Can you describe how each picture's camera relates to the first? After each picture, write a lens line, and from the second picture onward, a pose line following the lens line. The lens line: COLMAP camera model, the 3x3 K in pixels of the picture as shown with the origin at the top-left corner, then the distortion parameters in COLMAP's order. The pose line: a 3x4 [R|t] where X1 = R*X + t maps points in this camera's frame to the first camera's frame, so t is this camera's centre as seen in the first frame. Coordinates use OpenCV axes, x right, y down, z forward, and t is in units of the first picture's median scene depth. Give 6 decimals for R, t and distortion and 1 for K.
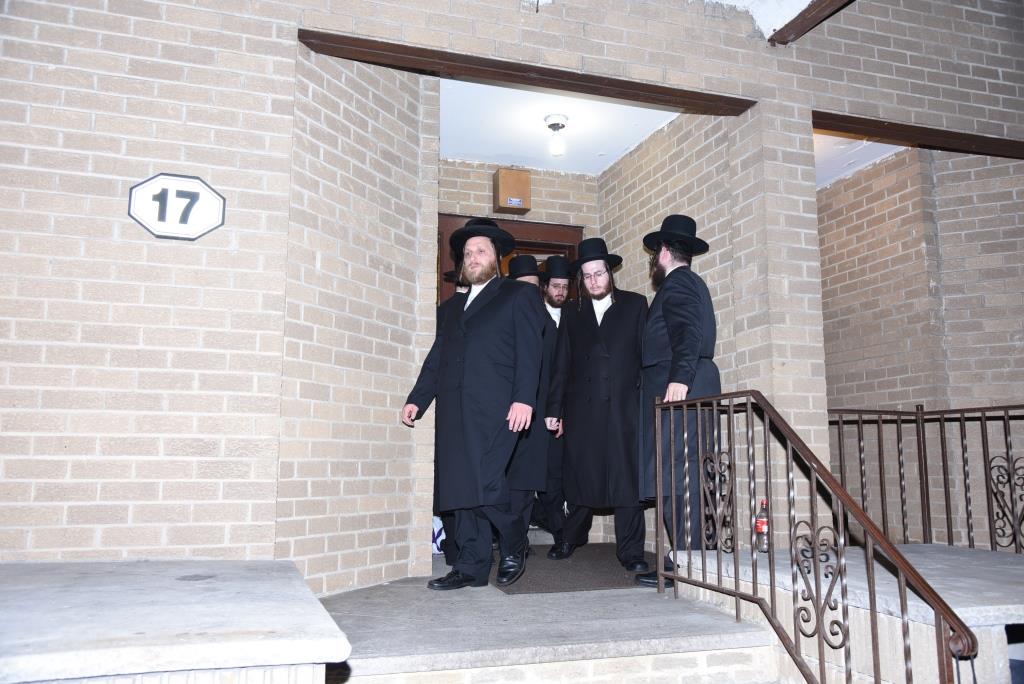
lens RADIAL K [[840.0, 0, 513.0], [0, 840.0, 339.6], [0, 0, 1]] dist [-0.024124, 0.045952]
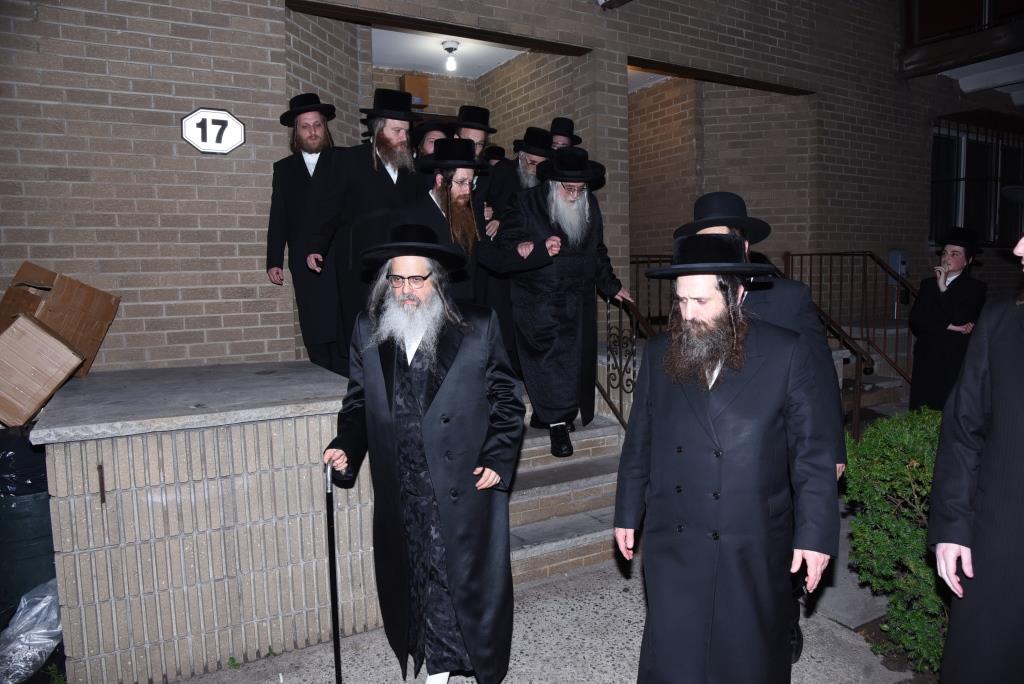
lens RADIAL K [[691.3, 0, 521.4], [0, 691.3, 335.7], [0, 0, 1]] dist [-0.098231, 0.051831]
pose [[0.979217, -0.037621, 0.199294, -0.092982], [-0.008785, 0.973856, 0.226997, -0.062884], [-0.202624, -0.224030, 0.953286, -0.240136]]
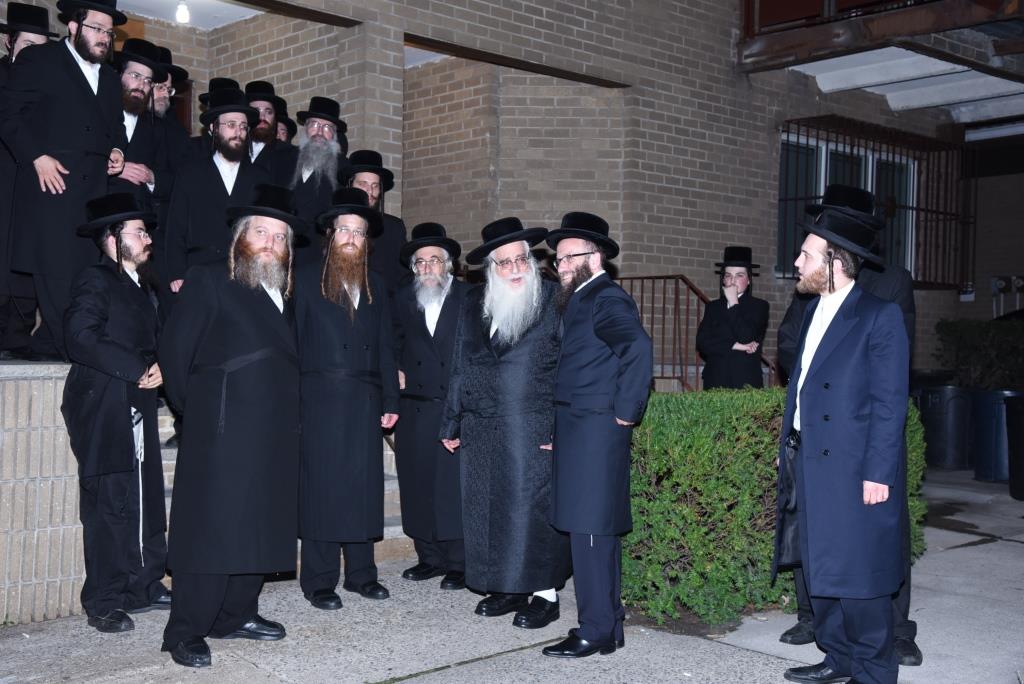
lens RADIAL K [[1191.7, 0, 508.3], [0, 1191.7, 339.5], [0, 0, 1]] dist [0.160564, 0.000000]
pose [[0.909496, 0.014533, 0.415459, -0.268828], [-0.074860, 0.988777, 0.129291, -0.061111], [-0.408918, -0.148691, 0.900376, -0.831211]]
